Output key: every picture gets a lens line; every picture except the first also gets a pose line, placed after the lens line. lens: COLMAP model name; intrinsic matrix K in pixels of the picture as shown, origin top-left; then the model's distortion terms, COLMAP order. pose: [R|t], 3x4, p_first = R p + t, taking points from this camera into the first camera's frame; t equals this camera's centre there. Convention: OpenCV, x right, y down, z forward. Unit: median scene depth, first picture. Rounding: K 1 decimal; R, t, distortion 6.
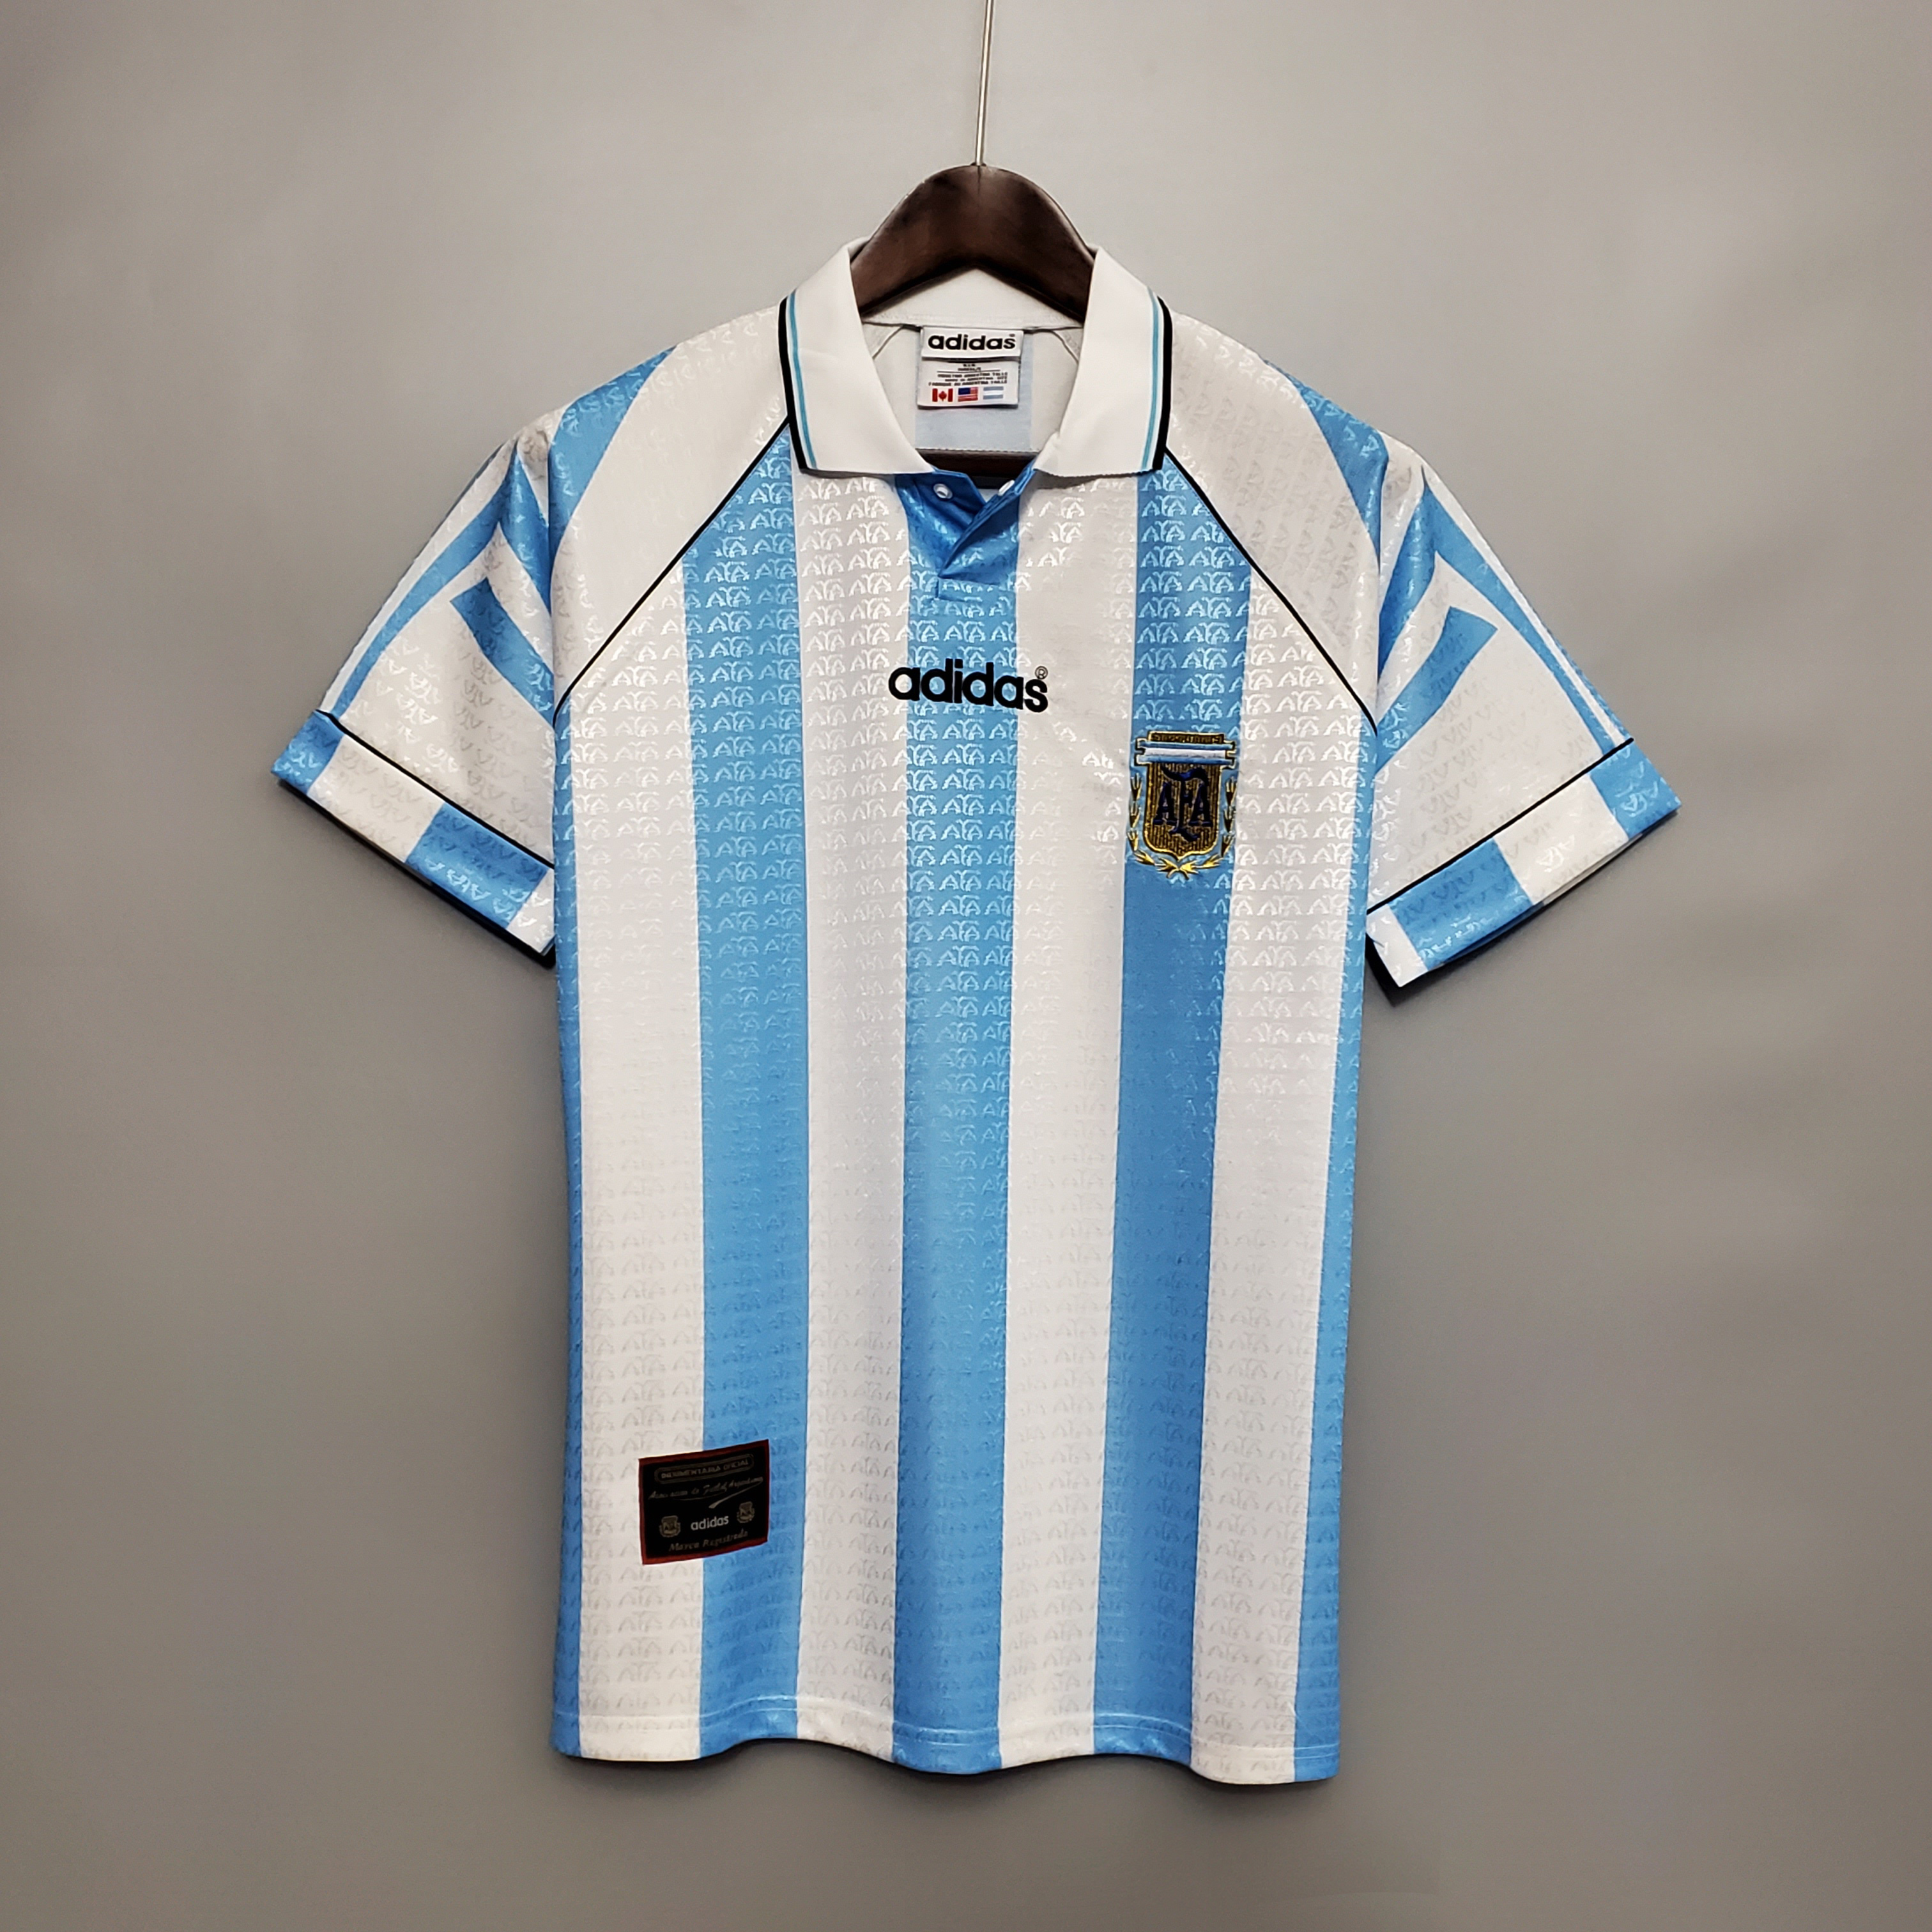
lens RADIAL K [[2599.2, 0, 966.0], [0, 2599.2, 966.0], [0, 0, 1]] dist [0.216474, -0.906723]
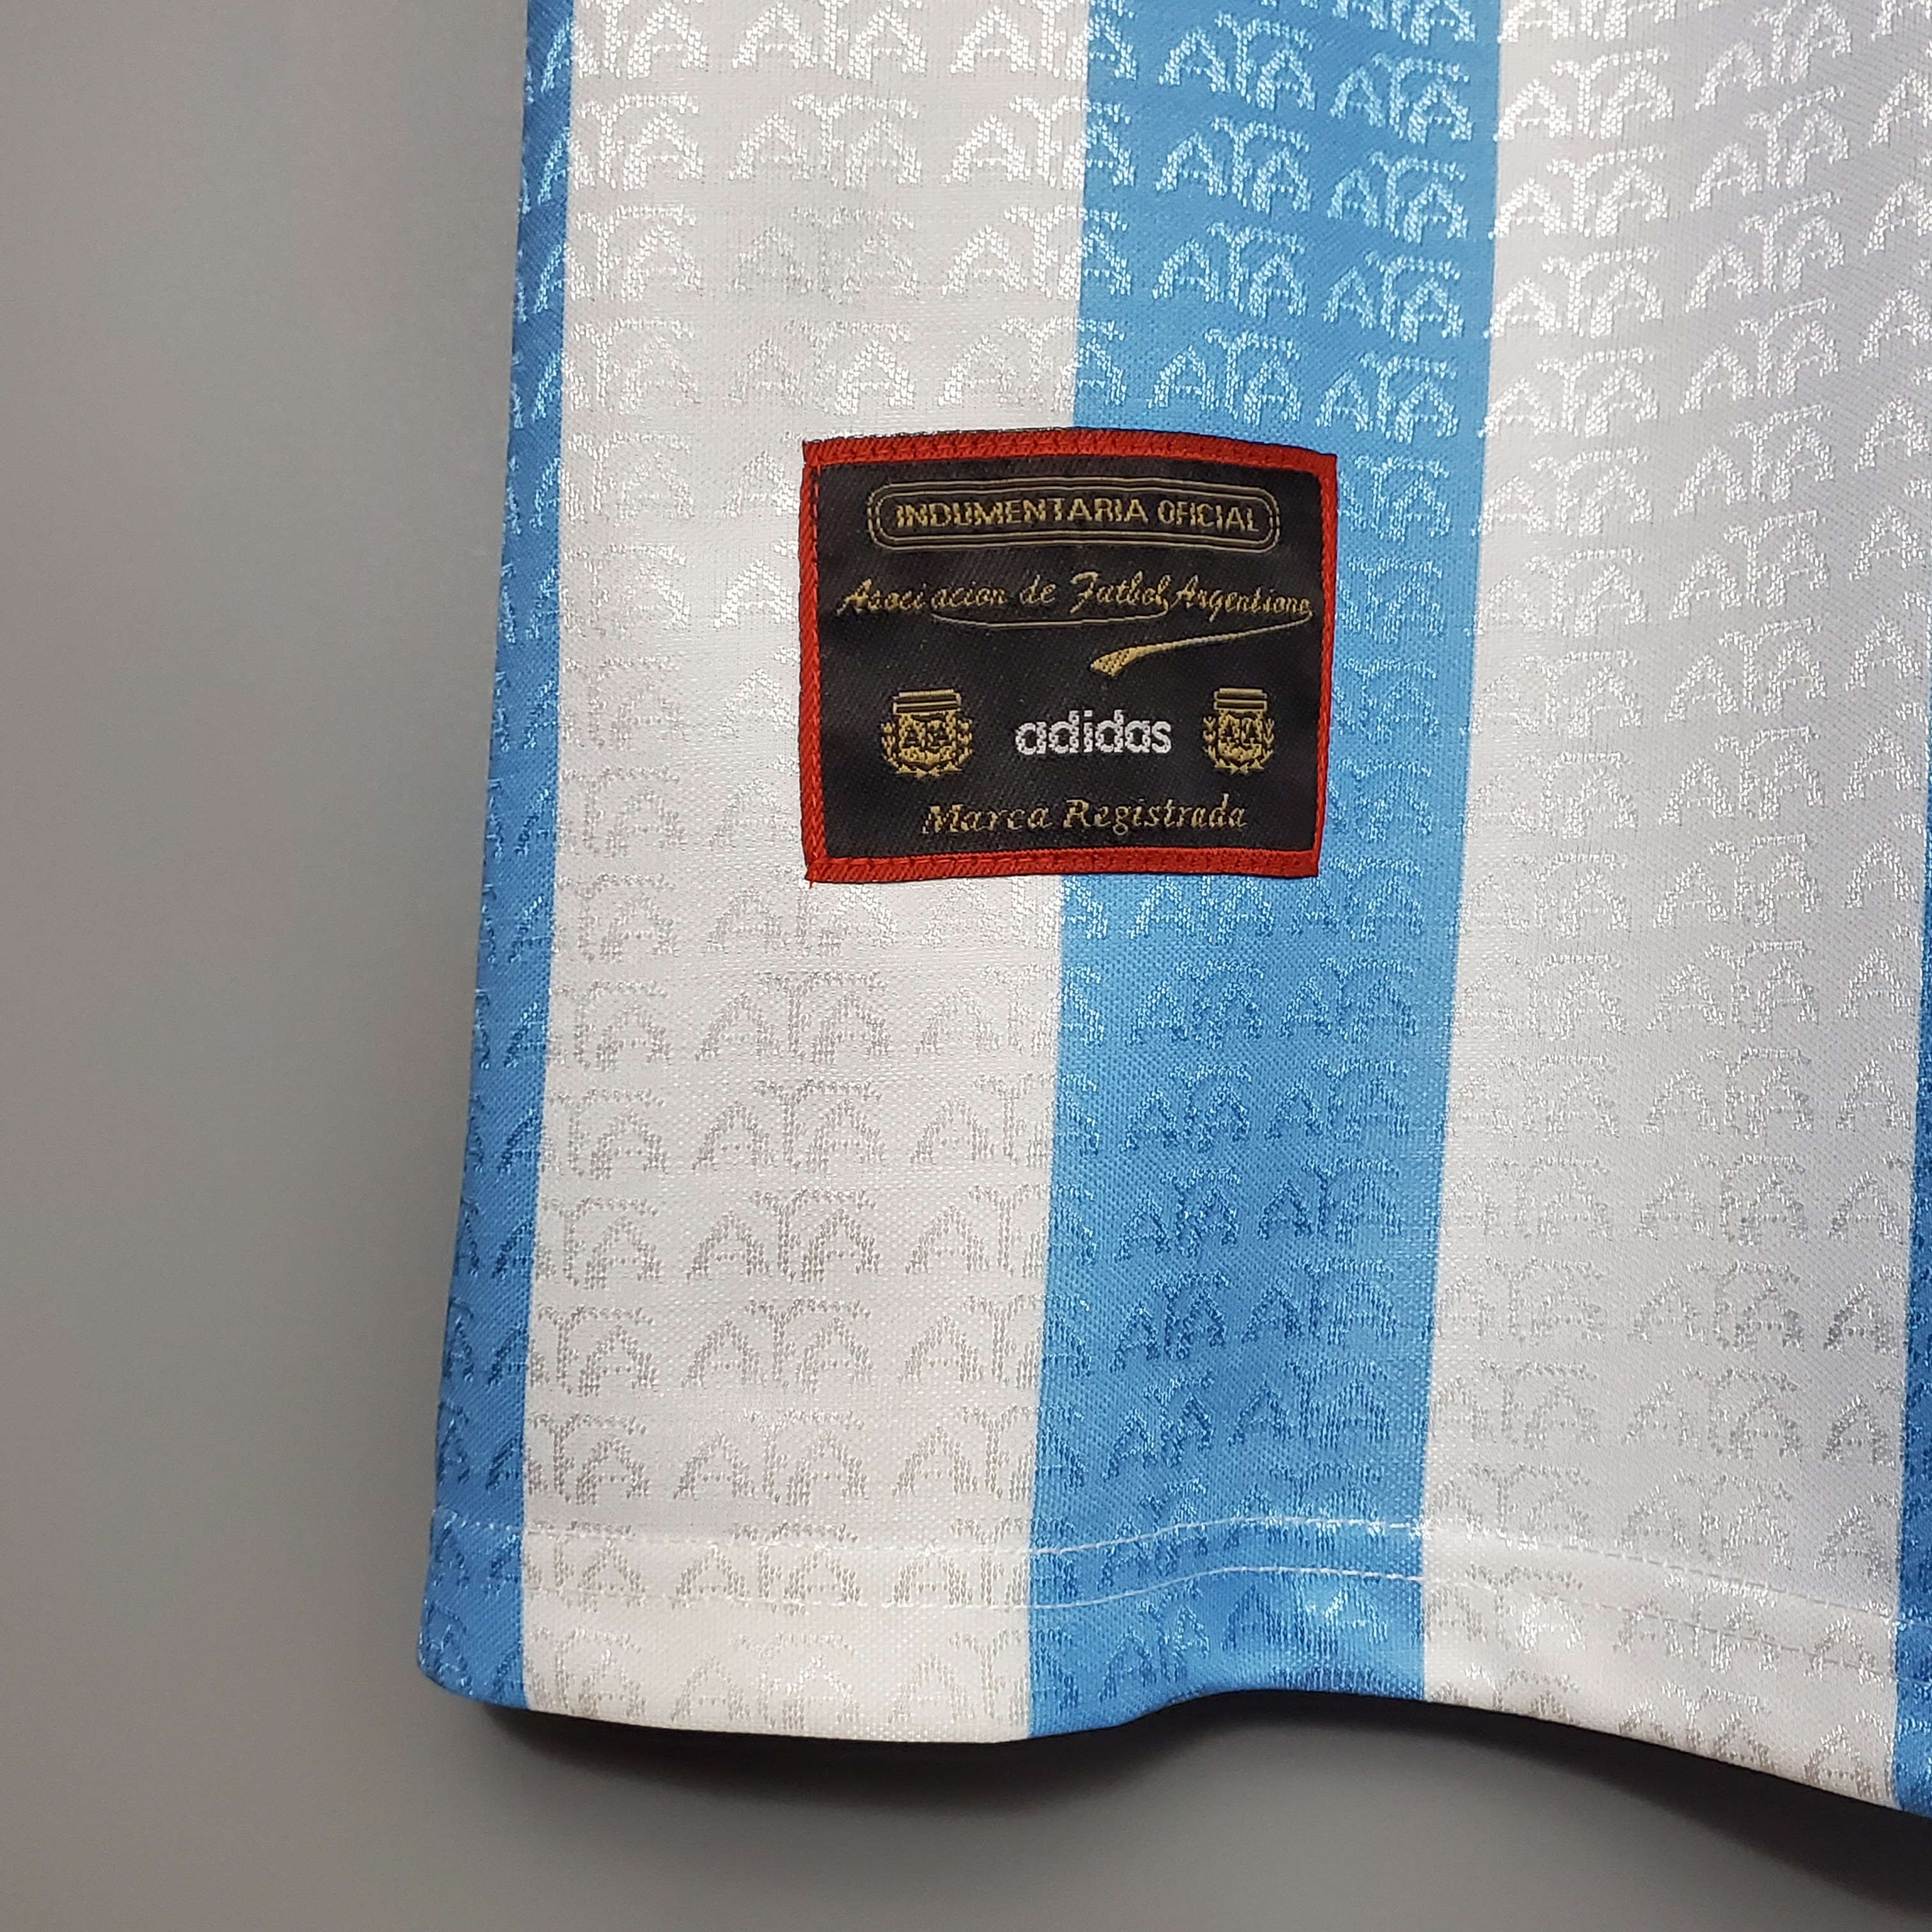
lens RADIAL K [[2599.2, 0, 966.0], [0, 2599.2, 966.0], [0, 0, 1]] dist [0.216474, -0.906723]
pose [[0.994292, 0.025239, -0.103664, -0.083028], [-0.031784, 0.997571, -0.061983, 0.244139], [0.101848, 0.064924, 0.992679, 0.755659]]
